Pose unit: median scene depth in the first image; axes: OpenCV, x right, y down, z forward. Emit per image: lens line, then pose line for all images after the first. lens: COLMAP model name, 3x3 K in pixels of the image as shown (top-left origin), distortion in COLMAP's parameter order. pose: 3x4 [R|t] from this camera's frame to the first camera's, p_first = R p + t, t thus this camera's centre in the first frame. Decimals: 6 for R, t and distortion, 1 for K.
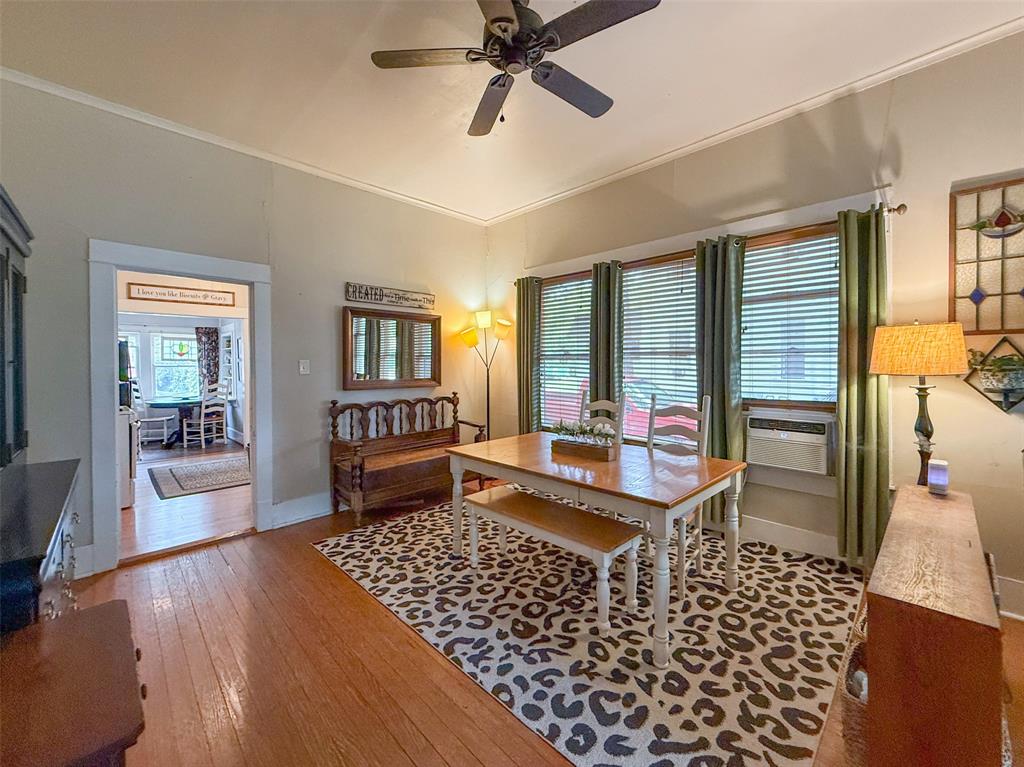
lens RADIAL K [[415.2, 0, 511.4], [0, 415.2, 365.3], [0, 0, 1]] dist [-0.000934, -0.000068]
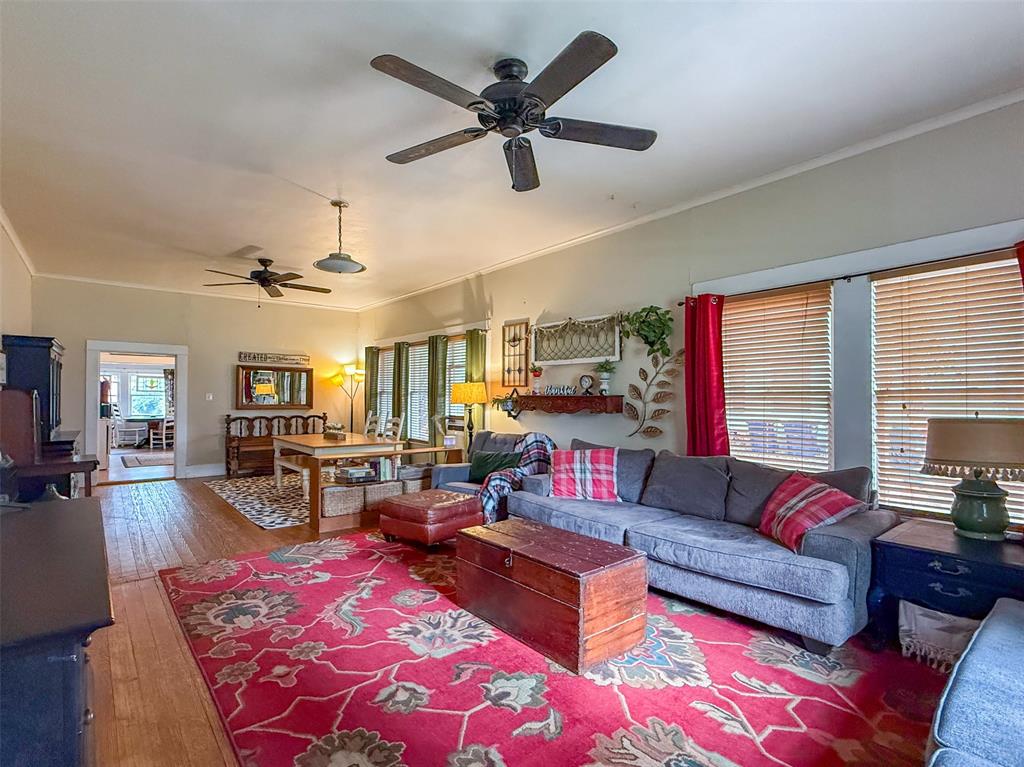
lens RADIAL K [[349.1, 0, 512.4], [0, 349.1, 392.8], [0, 0, 1]] dist [0.000142, 0.000058]
pose [[0.994960, 0.015054, 0.099133, 0.692321], [-0.013522, 0.999779, -0.016110, -0.006793], [-0.099354, 0.014688, 0.994944, -0.707026]]
